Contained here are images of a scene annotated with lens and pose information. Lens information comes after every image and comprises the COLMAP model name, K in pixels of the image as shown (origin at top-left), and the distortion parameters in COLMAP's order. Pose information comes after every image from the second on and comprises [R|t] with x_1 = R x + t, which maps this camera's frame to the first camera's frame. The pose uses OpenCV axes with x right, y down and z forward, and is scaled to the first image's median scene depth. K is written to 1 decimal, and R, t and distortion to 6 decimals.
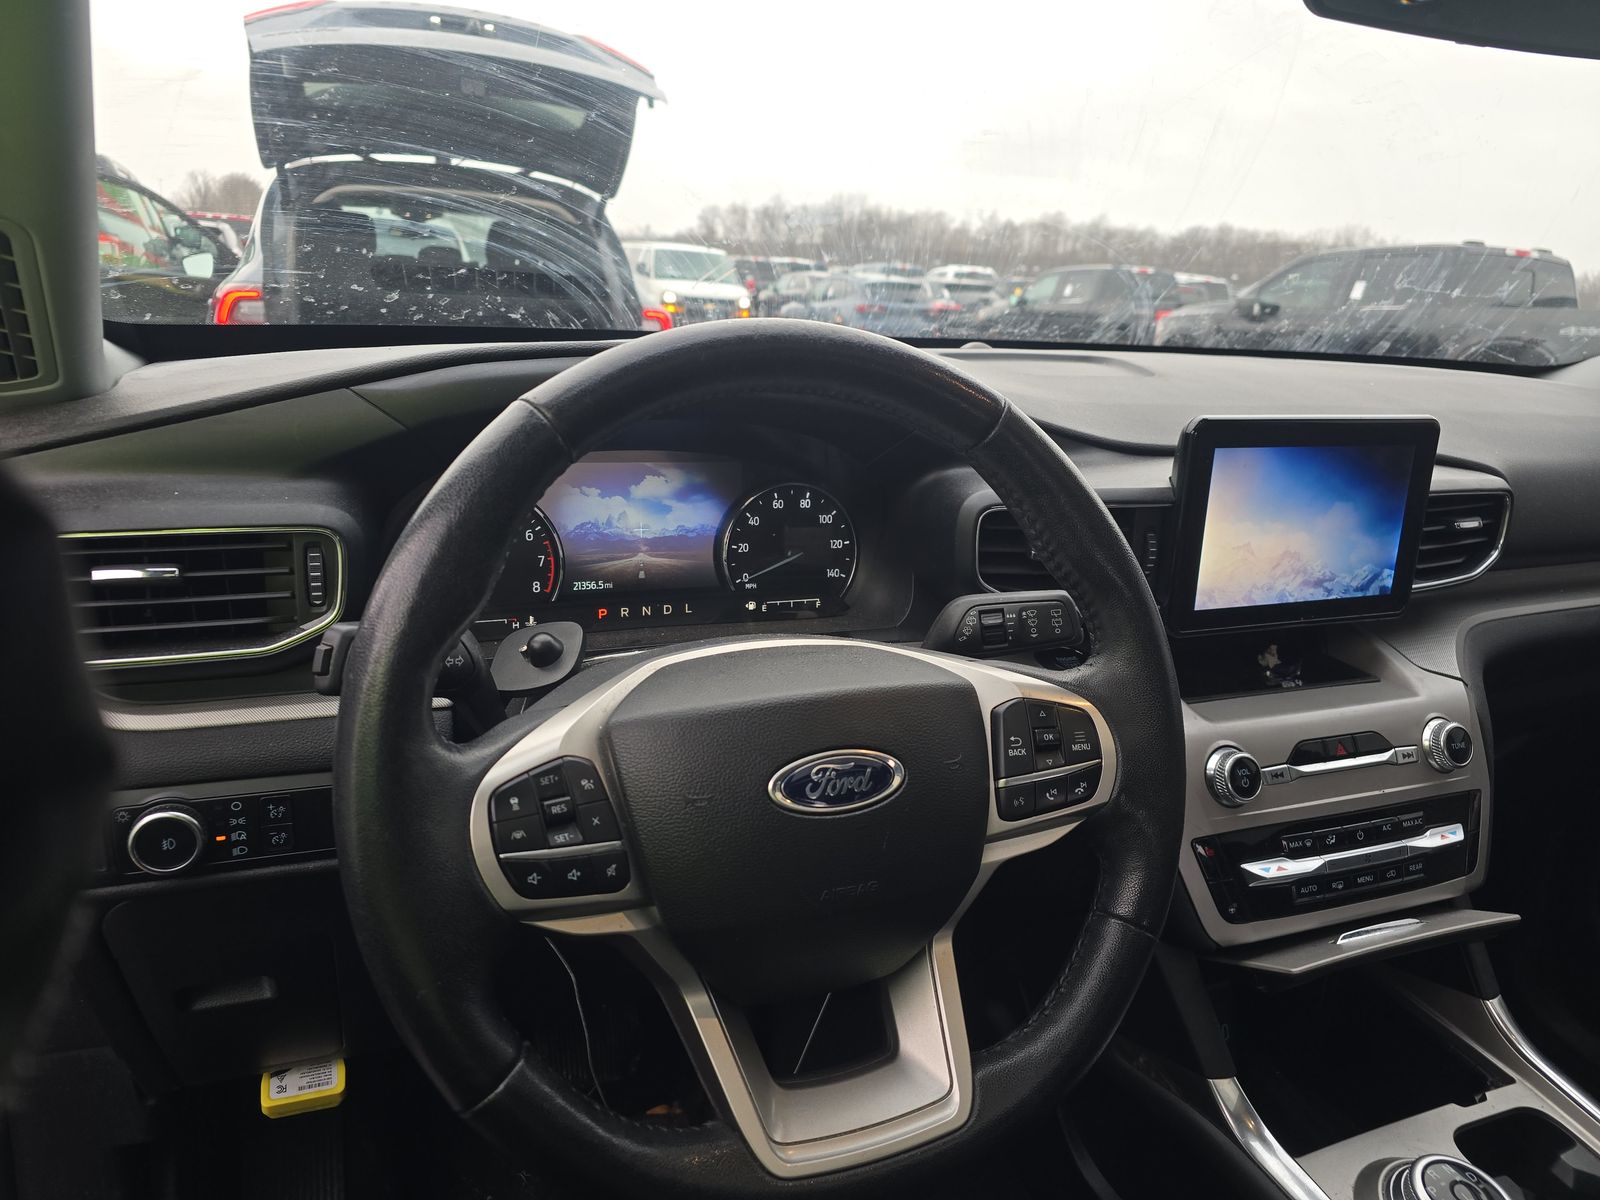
lens RADIAL K [[1073.7, 0, 794.2], [0, 1073.7, 573.3], [0, 0, 1]] dist [0.055260, -0.070546]
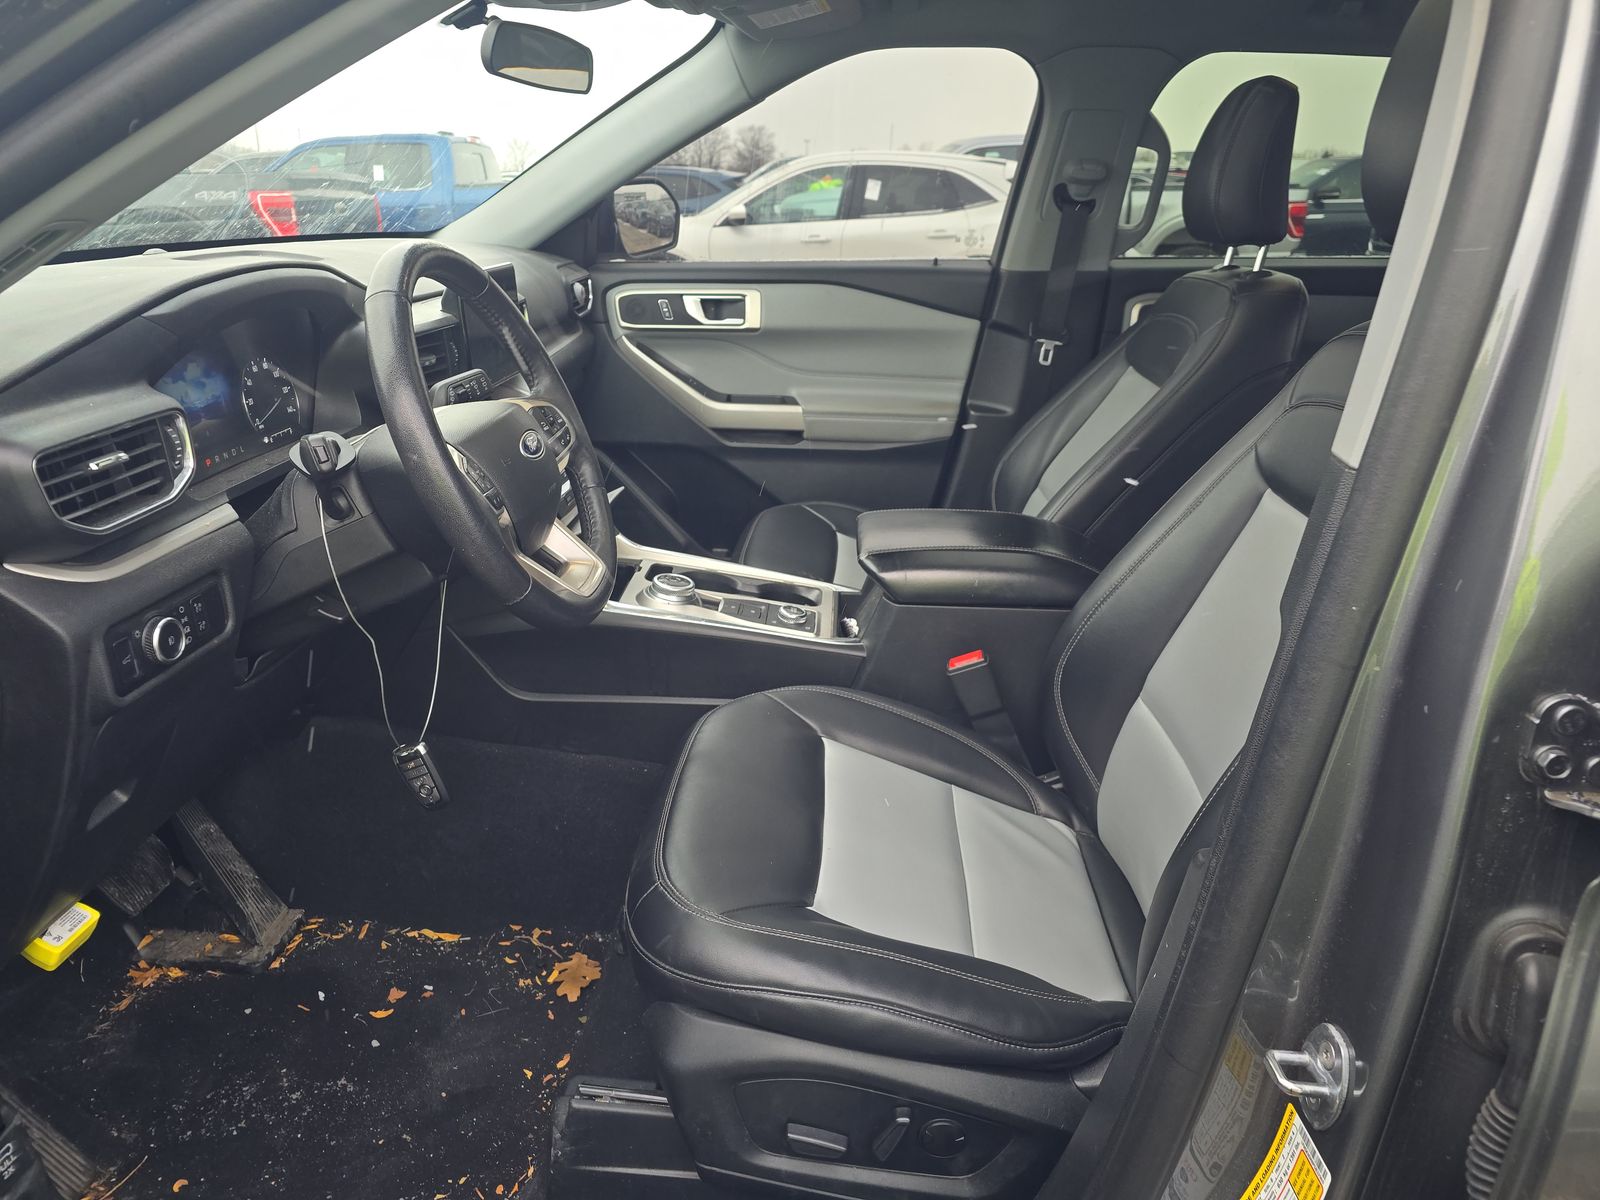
lens RADIAL K [[1080.8, 0, 803.8], [0, 1080.8, 576.4], [0, 0, 1]] dist [0.004604, -0.003681]
pose [[0.416189, -0.352995, 0.837962, -1.274385], [0.251265, 0.930332, 0.267110, -0.008213], [-0.873872, 0.099382, 0.475890, -0.415337]]
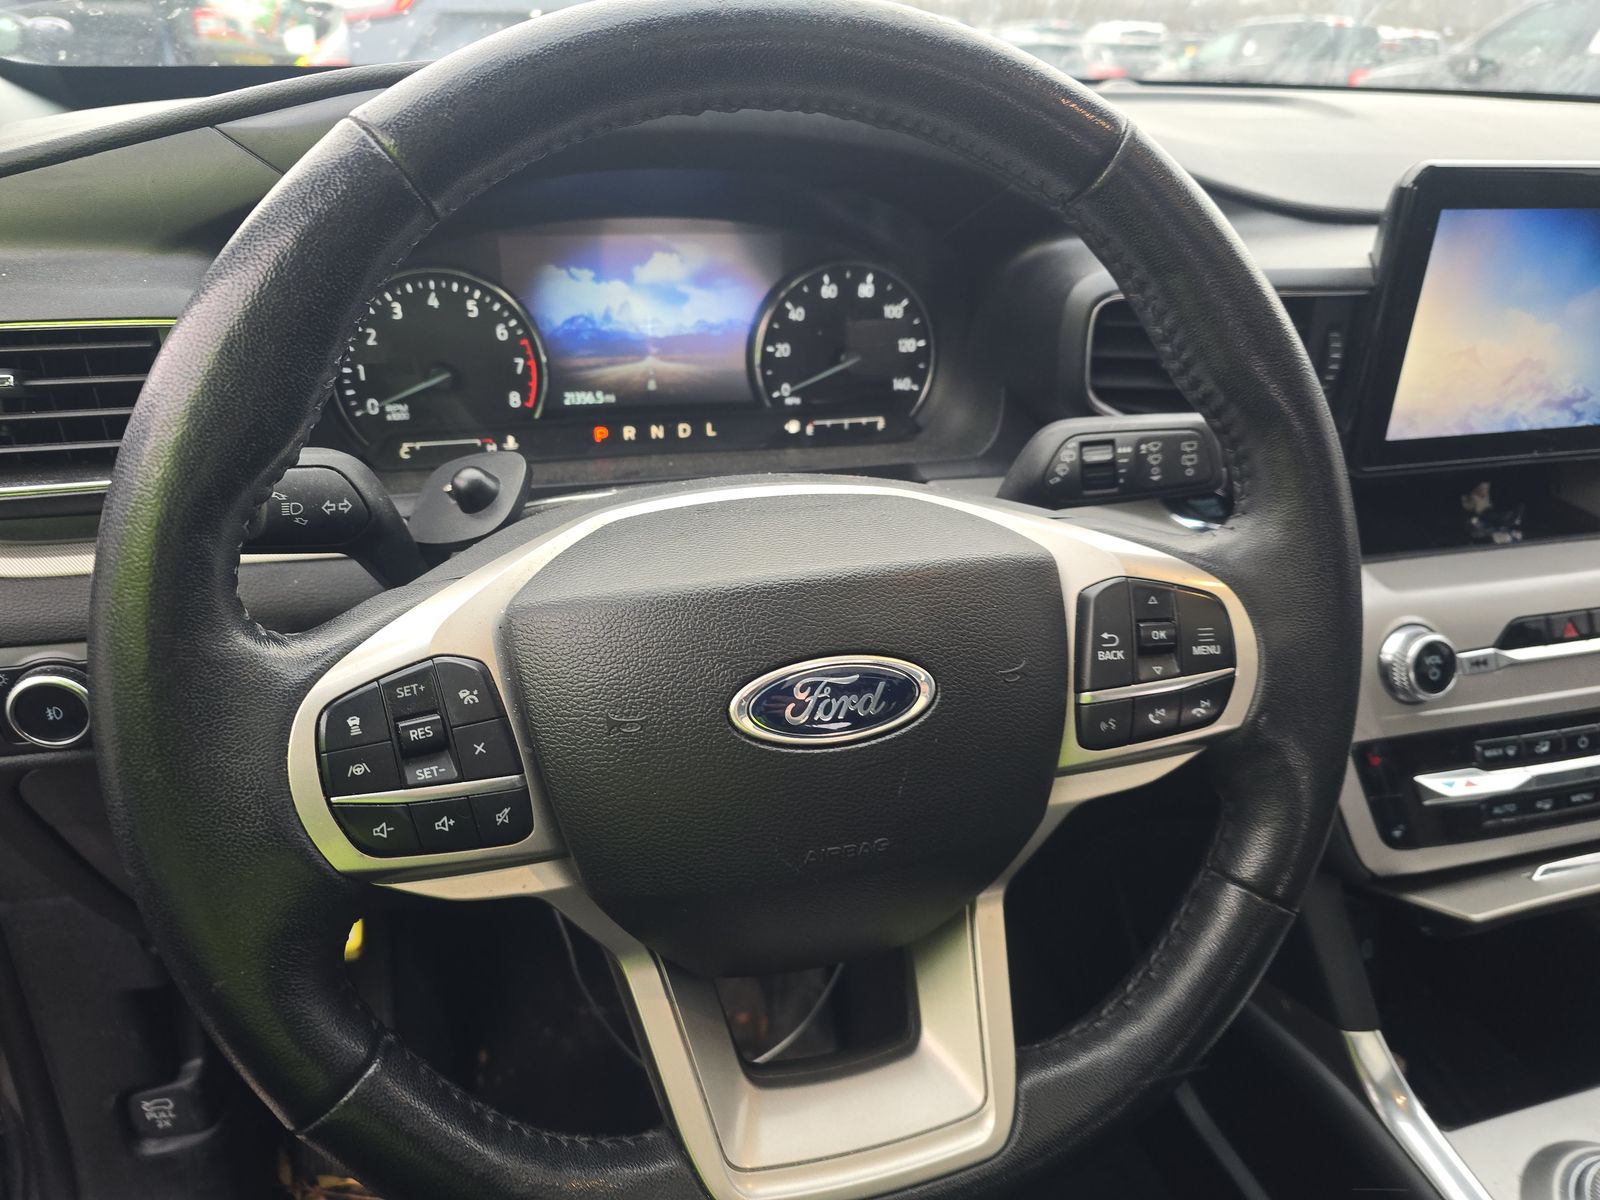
lens RADIAL K [[1080.8, 0, 803.8], [0, 1080.8, 576.4], [0, 0, 1]] dist [0.004604, -0.003681]
pose [[0.992964, 0.029992, -0.114556, 0.074351], [-0.008382, 0.982771, 0.184639, -0.009148], [0.118120, -0.182380, 0.976107, 0.256039]]
